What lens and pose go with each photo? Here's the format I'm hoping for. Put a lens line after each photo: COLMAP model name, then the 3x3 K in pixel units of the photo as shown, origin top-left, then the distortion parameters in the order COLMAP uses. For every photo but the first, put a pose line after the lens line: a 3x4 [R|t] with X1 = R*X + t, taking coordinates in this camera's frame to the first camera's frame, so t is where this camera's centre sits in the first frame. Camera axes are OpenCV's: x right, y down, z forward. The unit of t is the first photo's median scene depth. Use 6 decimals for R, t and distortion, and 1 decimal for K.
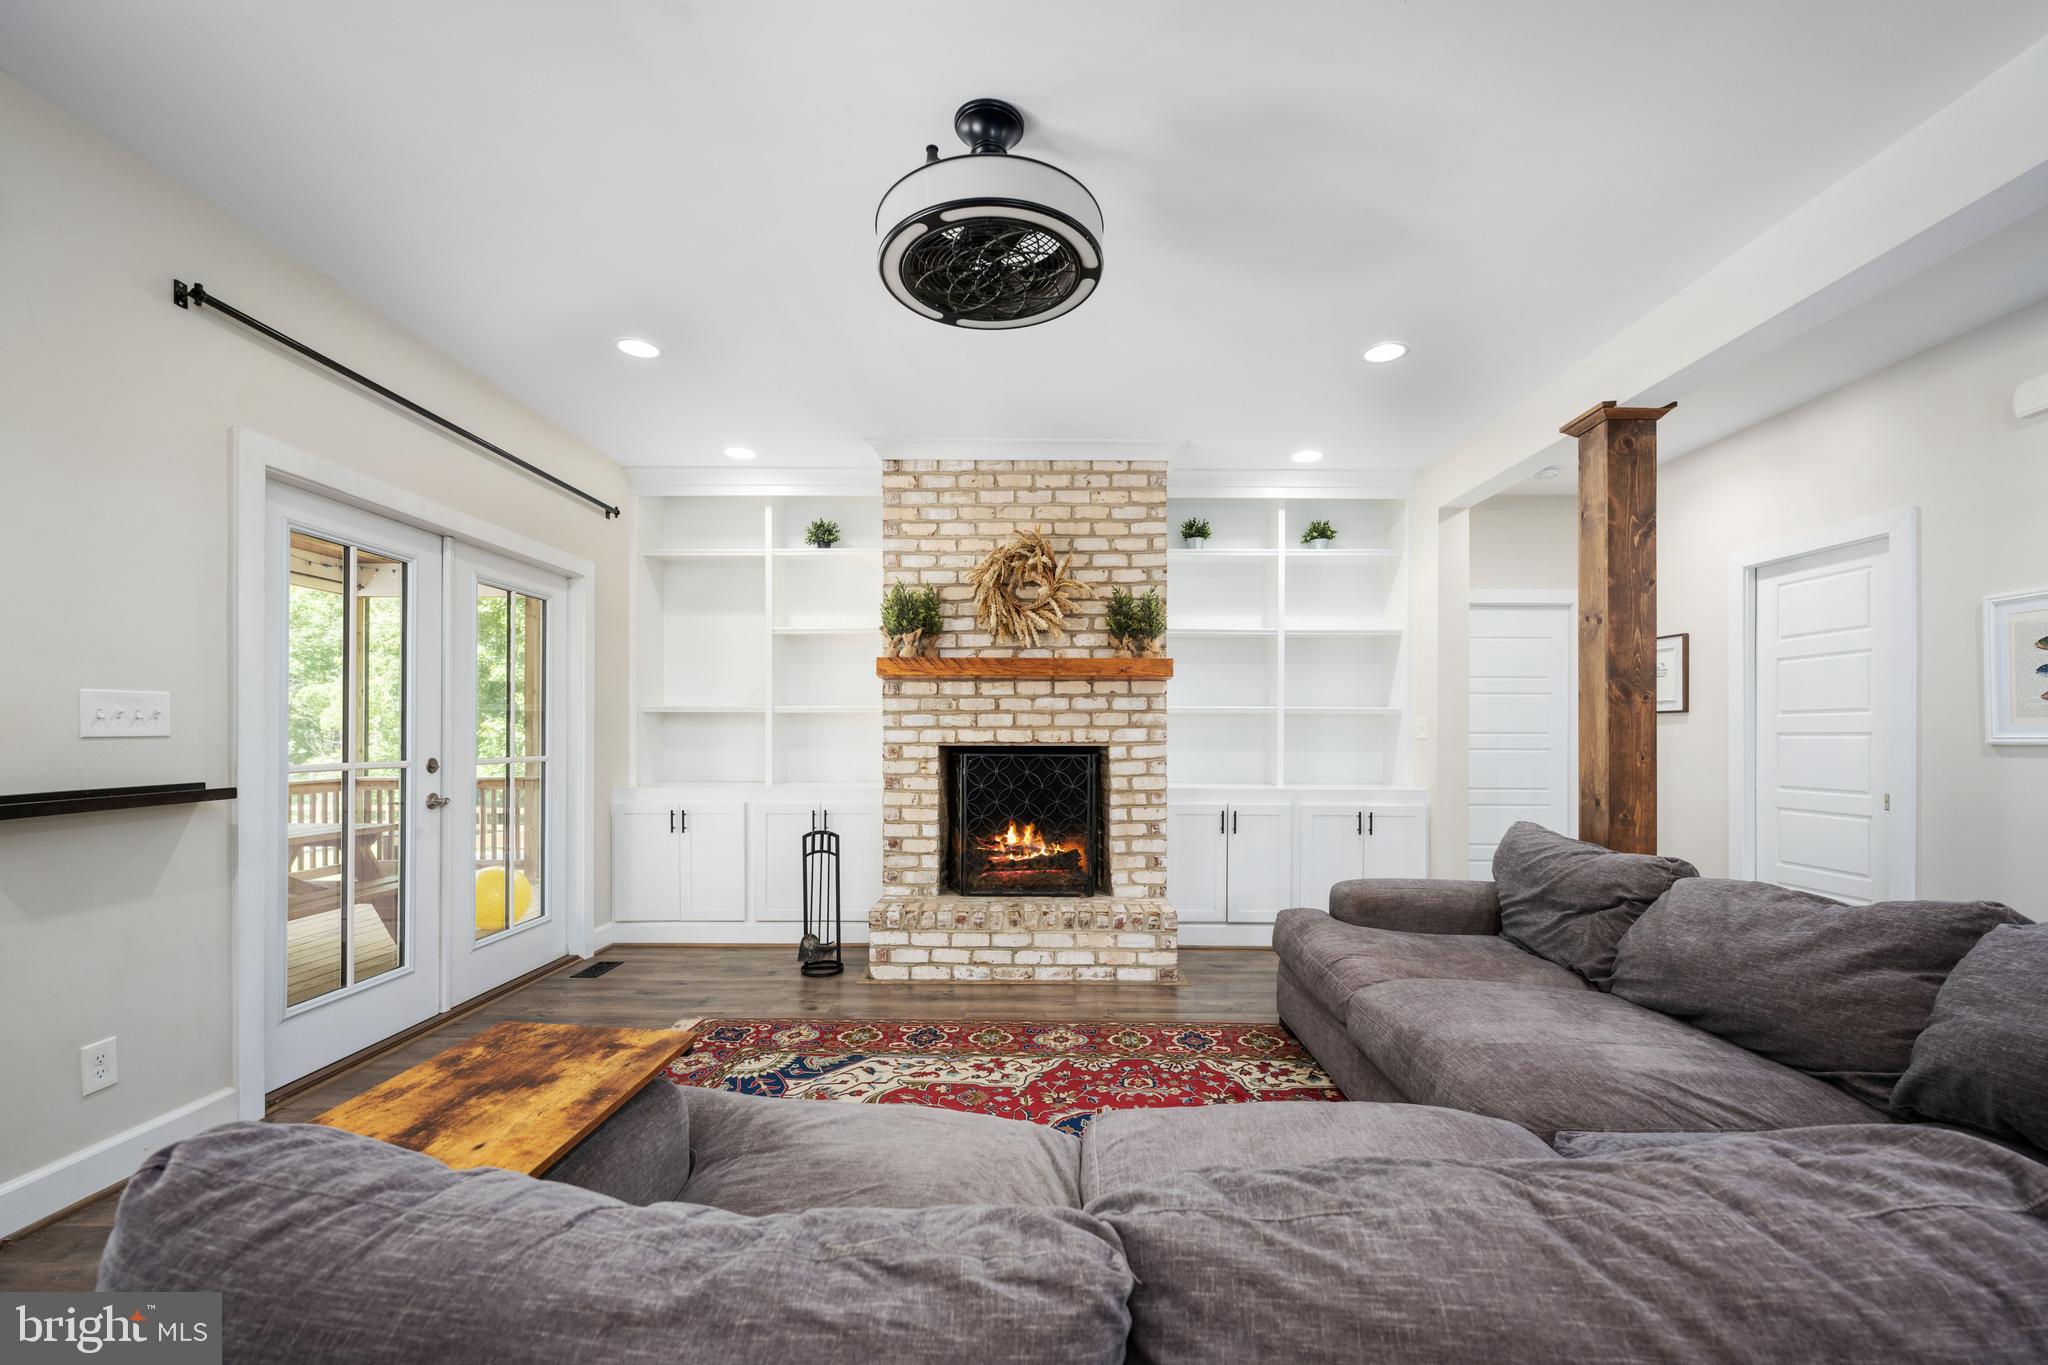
lens RADIAL K [[844.5, 0, 1053.0], [0, 844.5, 729.7], [0, 0, 1]] dist [0.000751, 0.000013]
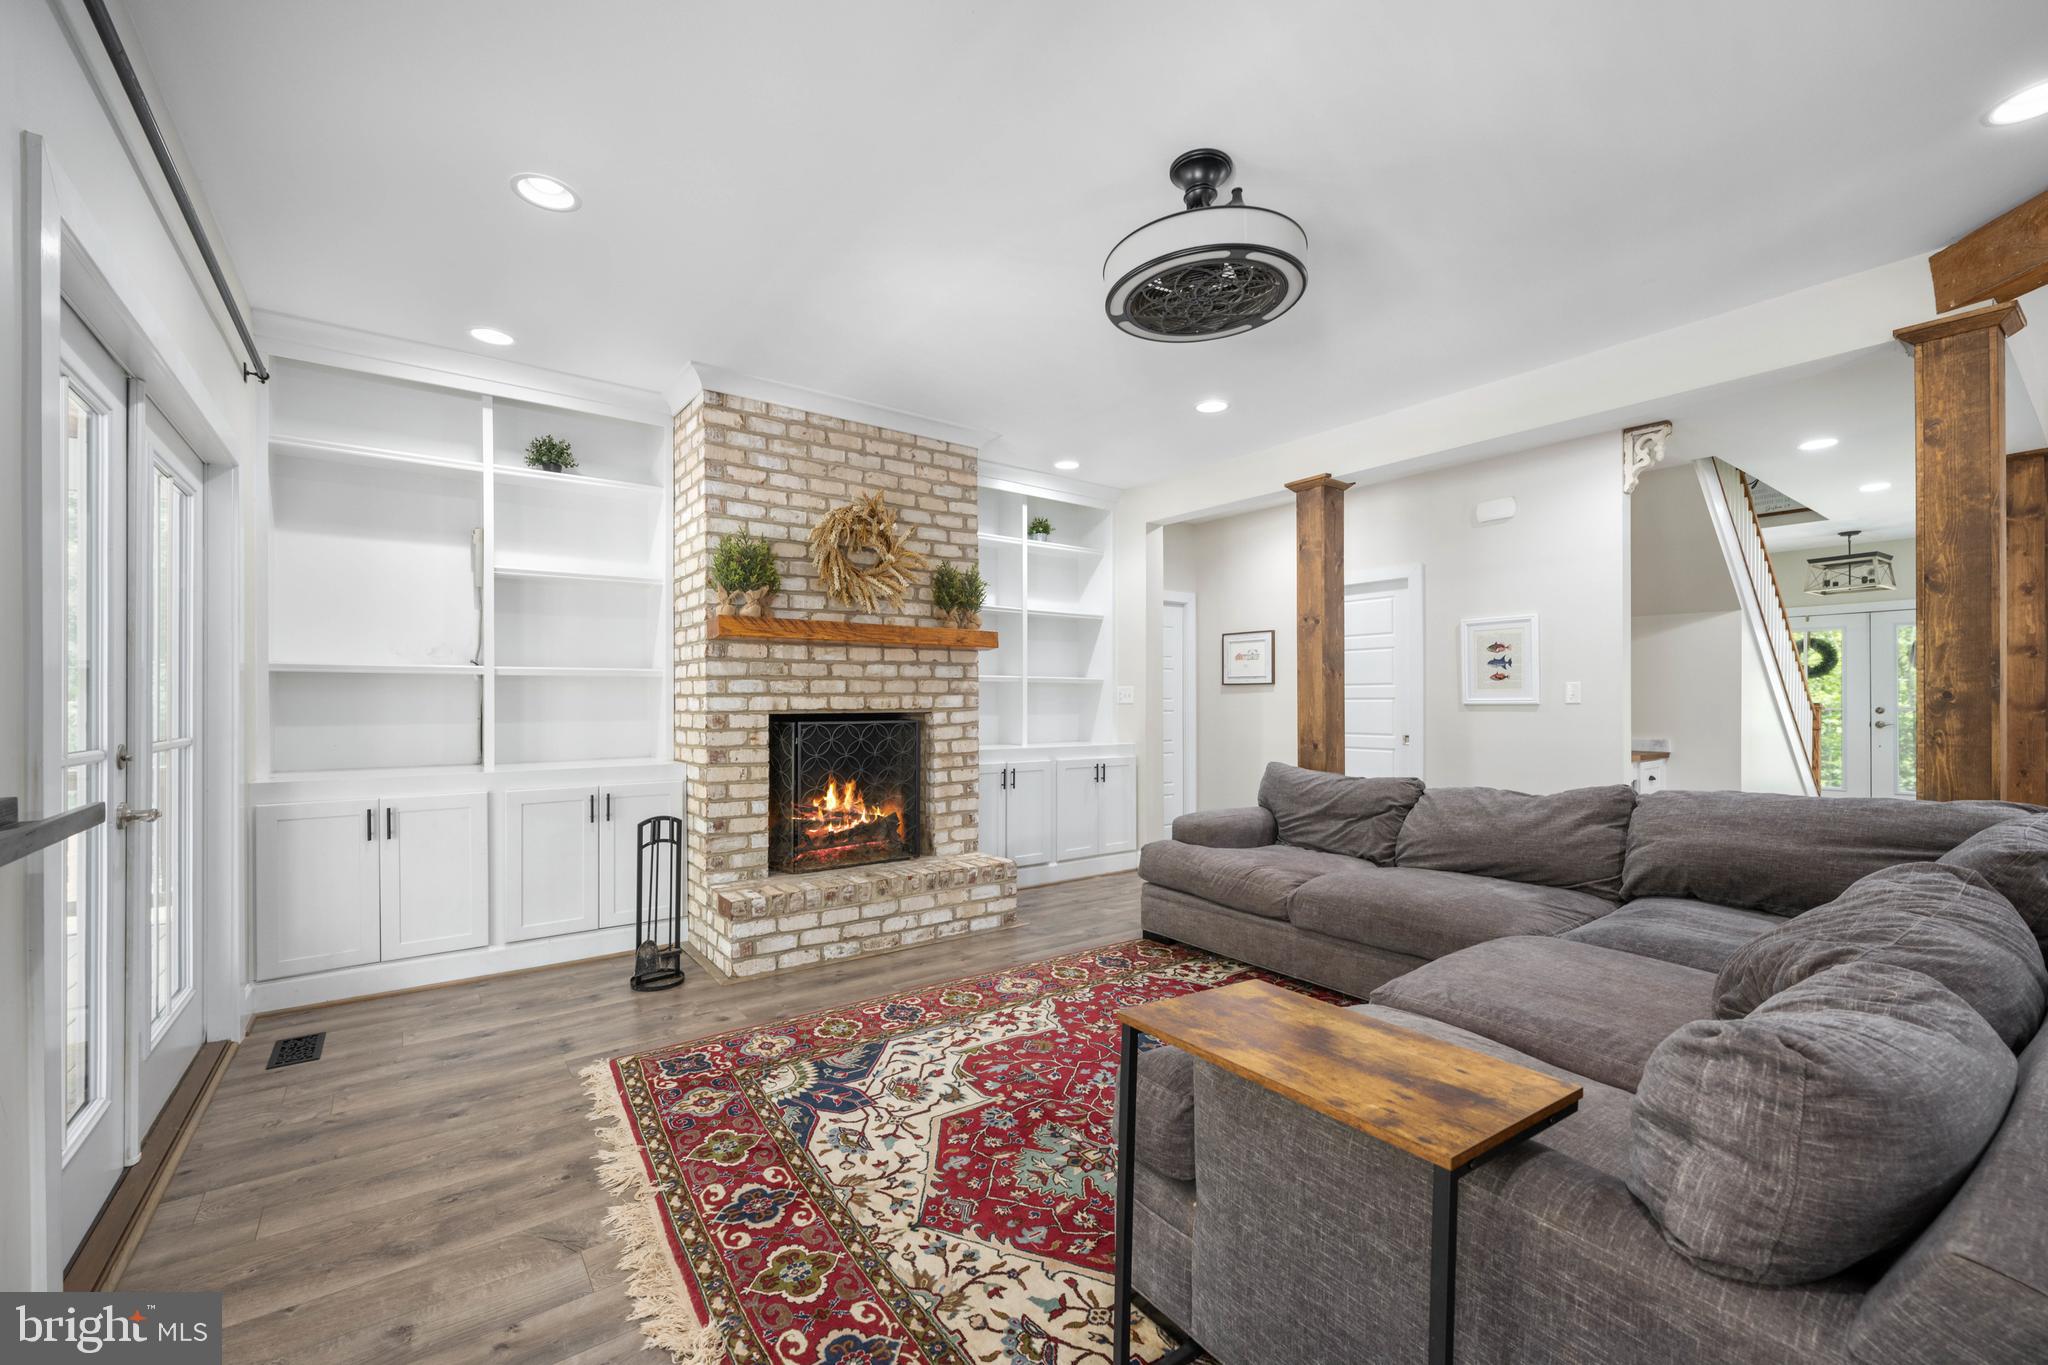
lens RADIAL K [[819.6, 0, 1025.4], [0, 819.6, 695.8], [0, 0, 1]] dist [0.001588, 0.000178]
pose [[0.804102, -0.000263, 0.594491, -0.443528], [0.000670, 1.000000, -0.000464, -0.000279], [-0.594491, 0.000771, 0.804102, 0.116970]]
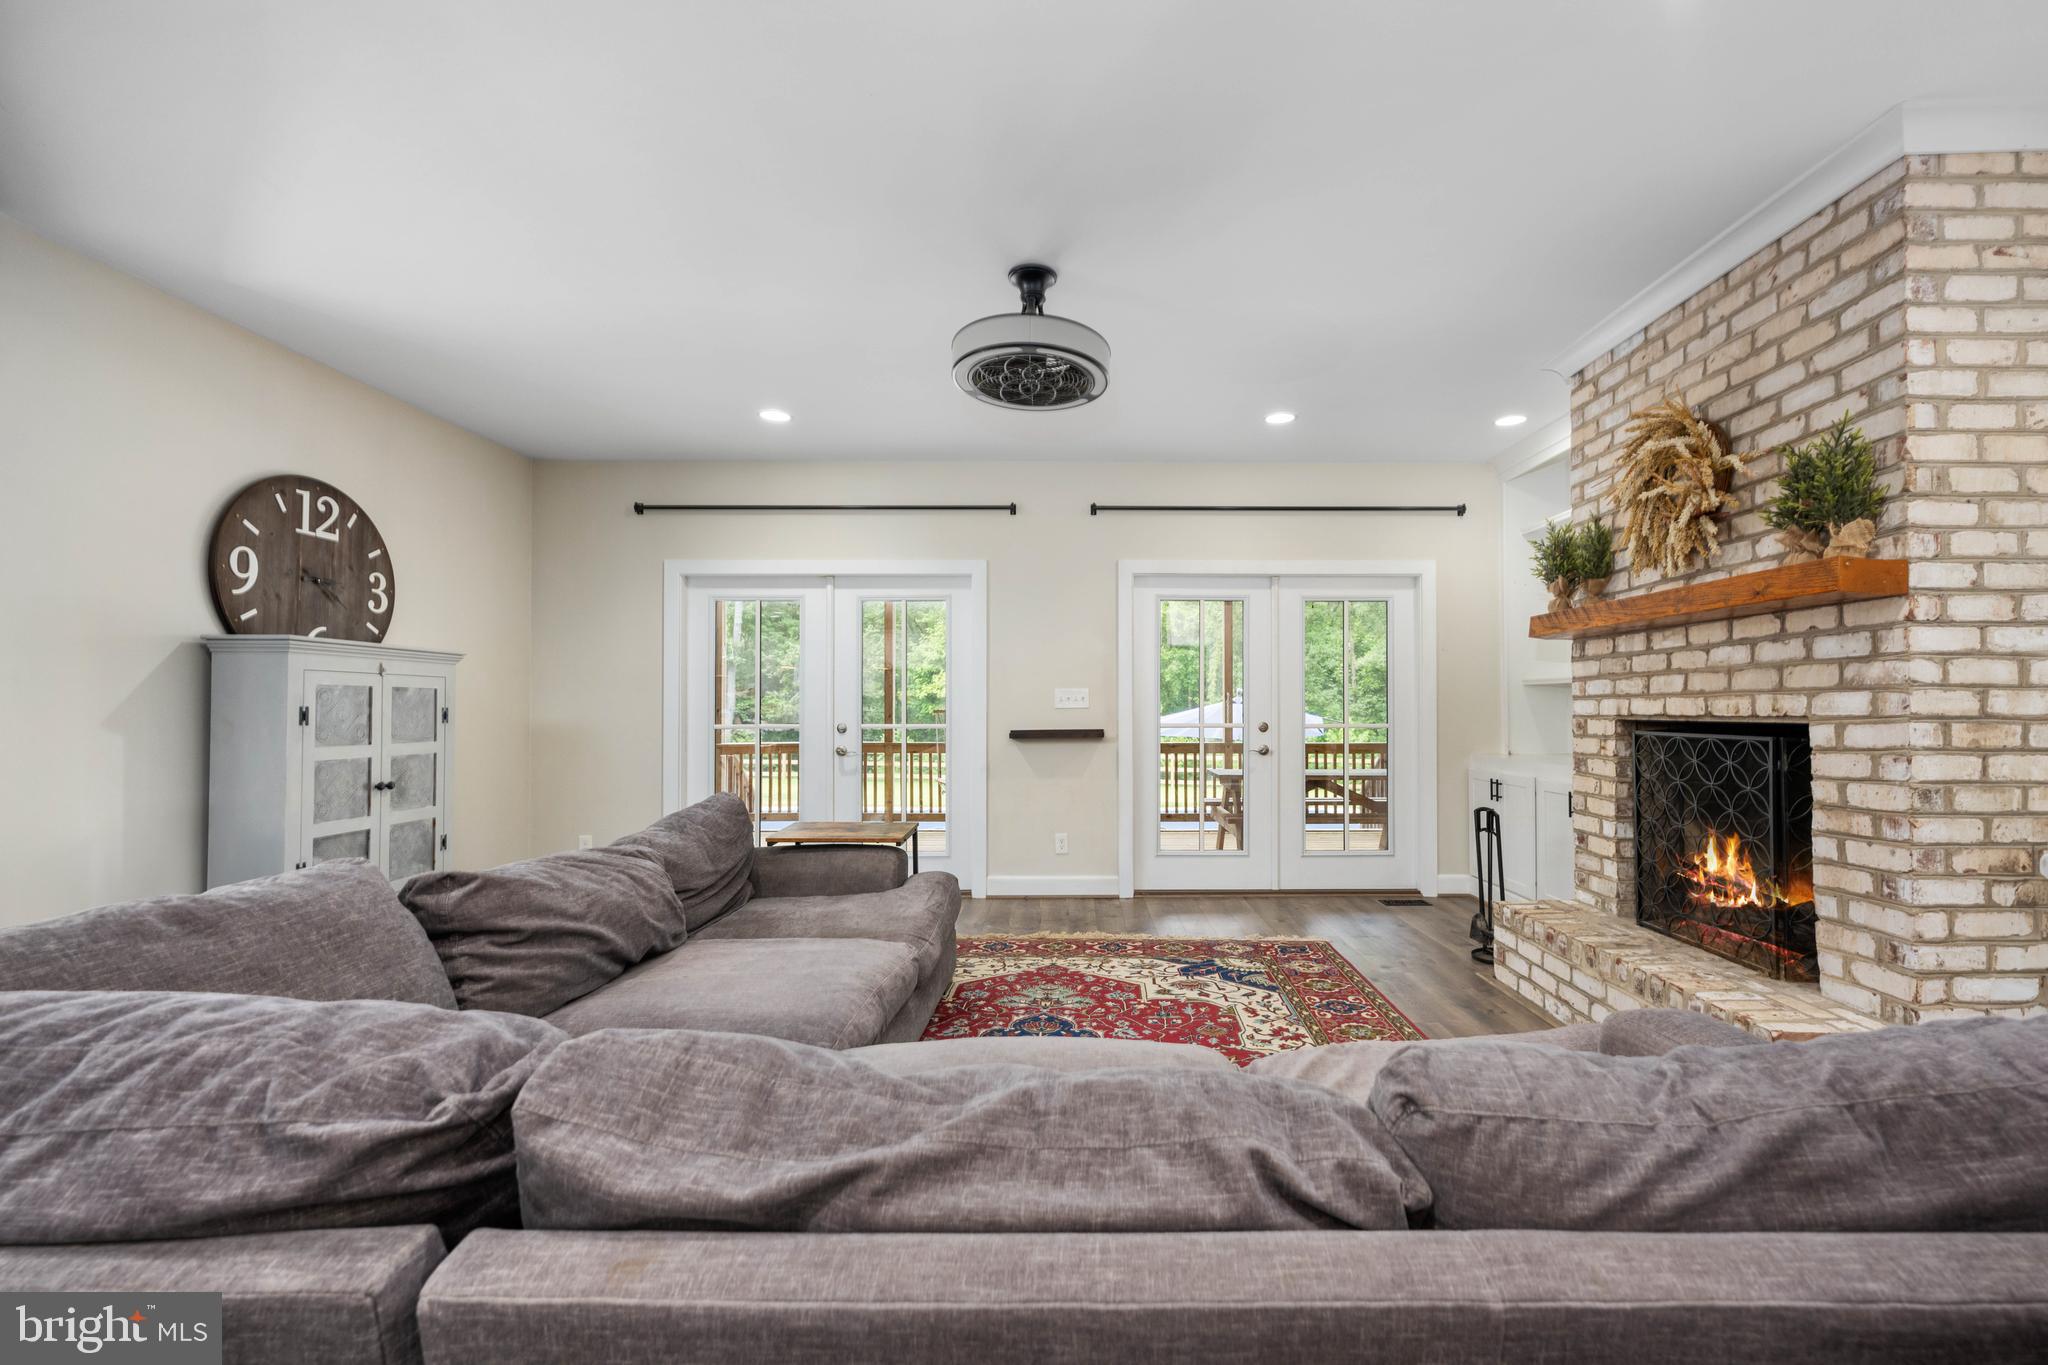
lens RADIAL K [[834.7, 0, 1062.2], [0, 834.7, 697.8], [0, 0, 1]] dist [0.000164, -0.000037]
pose [[-0.006929, -0.015052, -0.999863, 0.629783], [0.006931, 0.999862, -0.015100, 0.006849], [0.999952, -0.007035, -0.006824, 0.504087]]
